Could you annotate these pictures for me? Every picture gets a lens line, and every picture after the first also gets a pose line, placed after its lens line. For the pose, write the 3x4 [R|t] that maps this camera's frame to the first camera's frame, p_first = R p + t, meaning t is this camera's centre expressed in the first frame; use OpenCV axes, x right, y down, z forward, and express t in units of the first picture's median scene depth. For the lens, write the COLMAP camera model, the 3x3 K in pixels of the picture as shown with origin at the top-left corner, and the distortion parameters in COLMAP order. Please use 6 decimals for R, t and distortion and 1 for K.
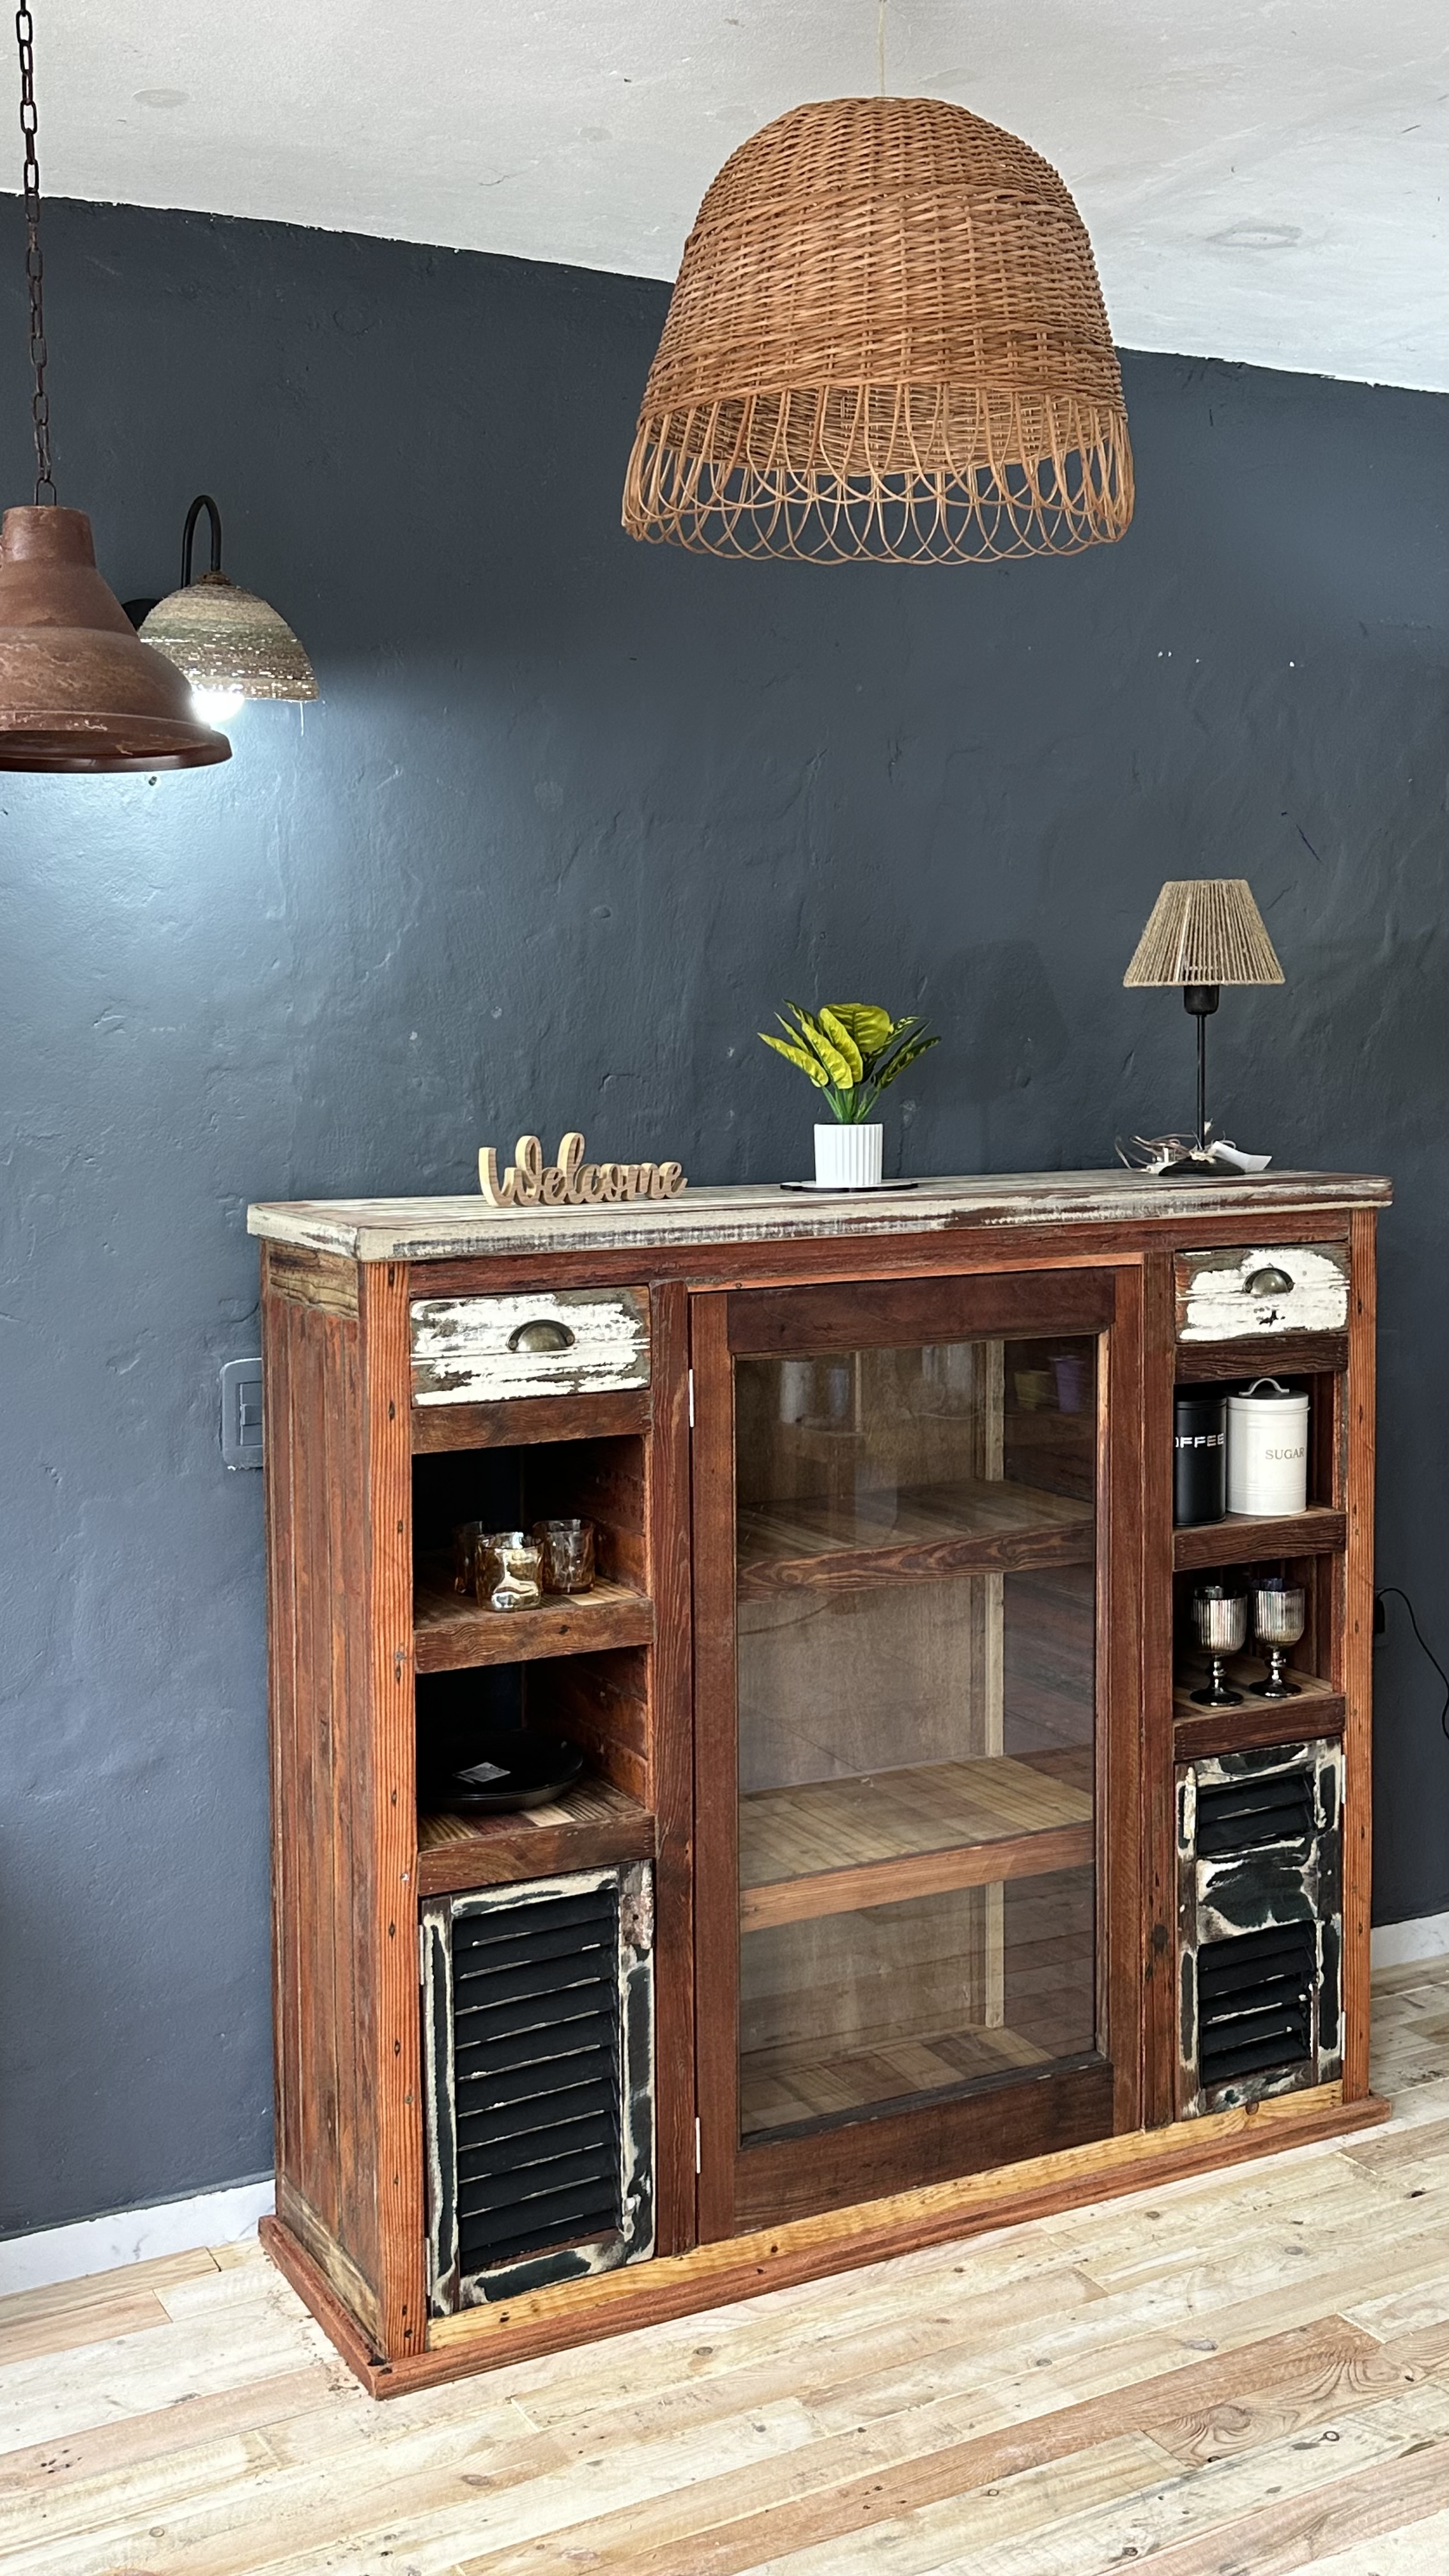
lens RADIAL K [[2489.2, 0, 723.6], [0, 2489.2, 1305.3], [0, 0, 1]] dist [0.052932, 0.000000]
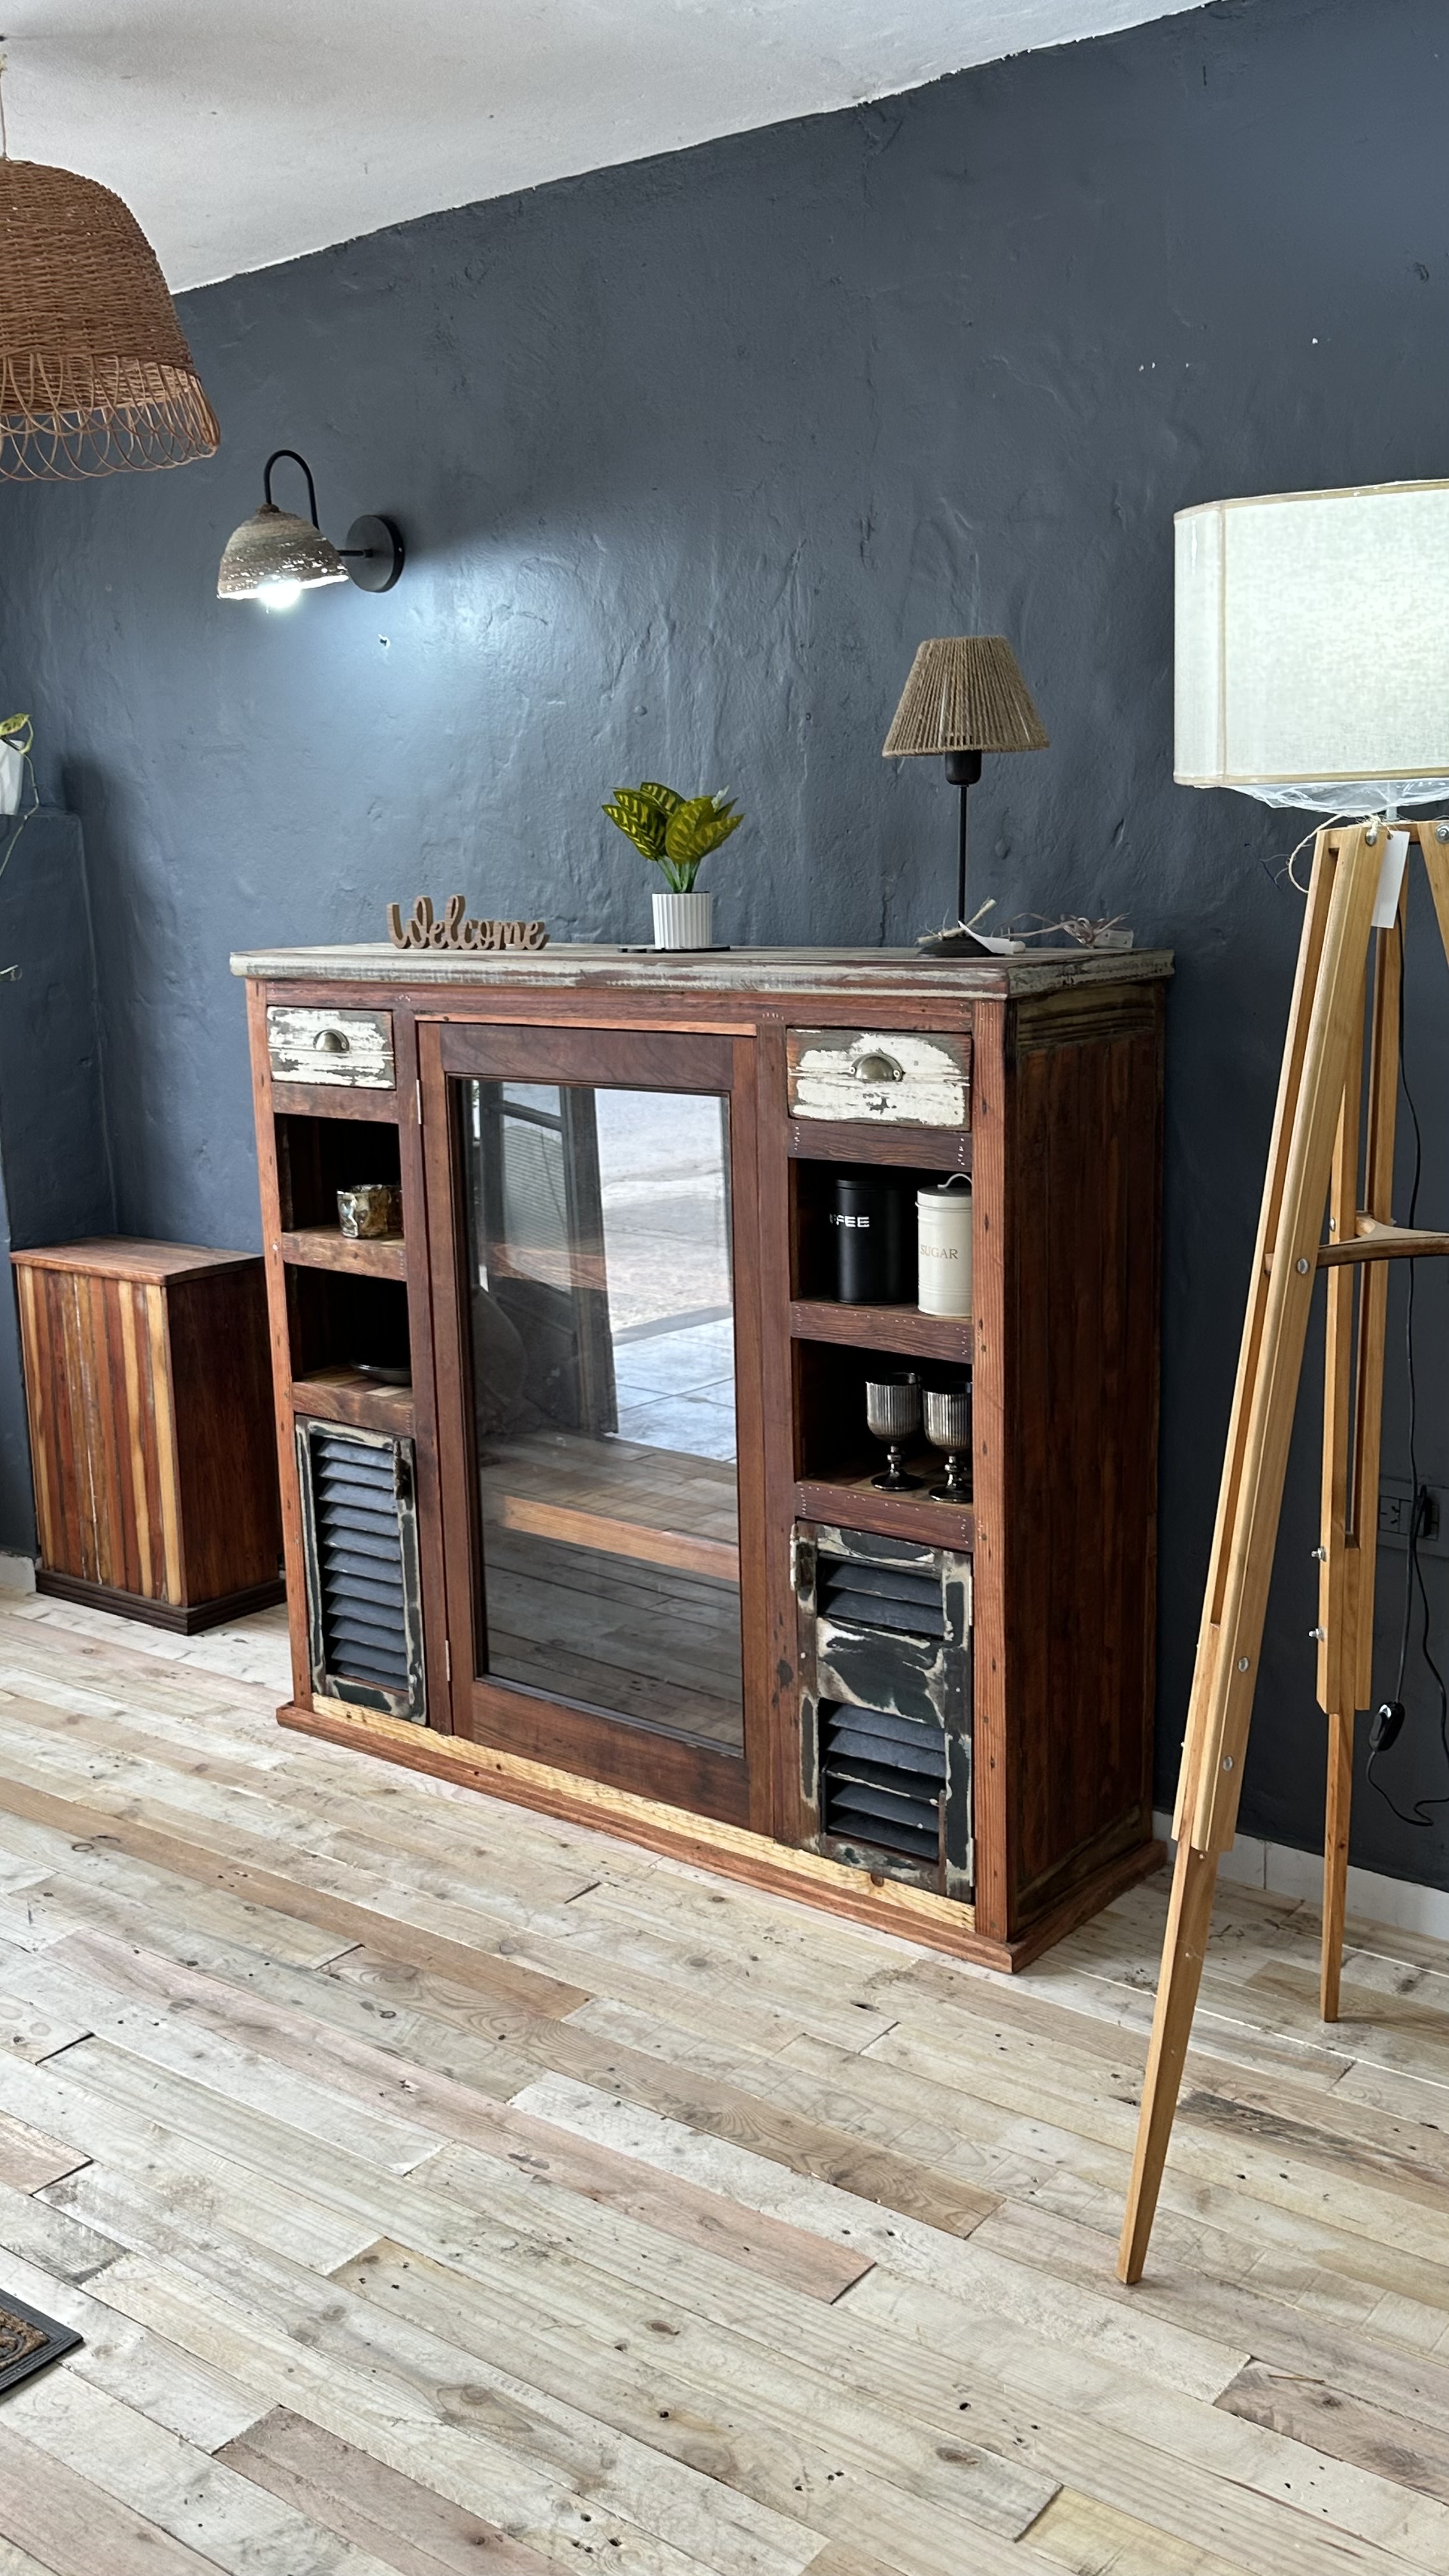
lens RADIAL K [[2311.0, 0, 707.7], [0, 2311.0, 1283.7], [0, 0, 1]] dist [0.129198, -0.196653]
pose [[0.378285, 0.174780, -0.909039, 1.135098], [-0.076774, 0.984554, 0.157350, -0.069737], [0.922500, 0.010268, 0.385861, 0.645967]]
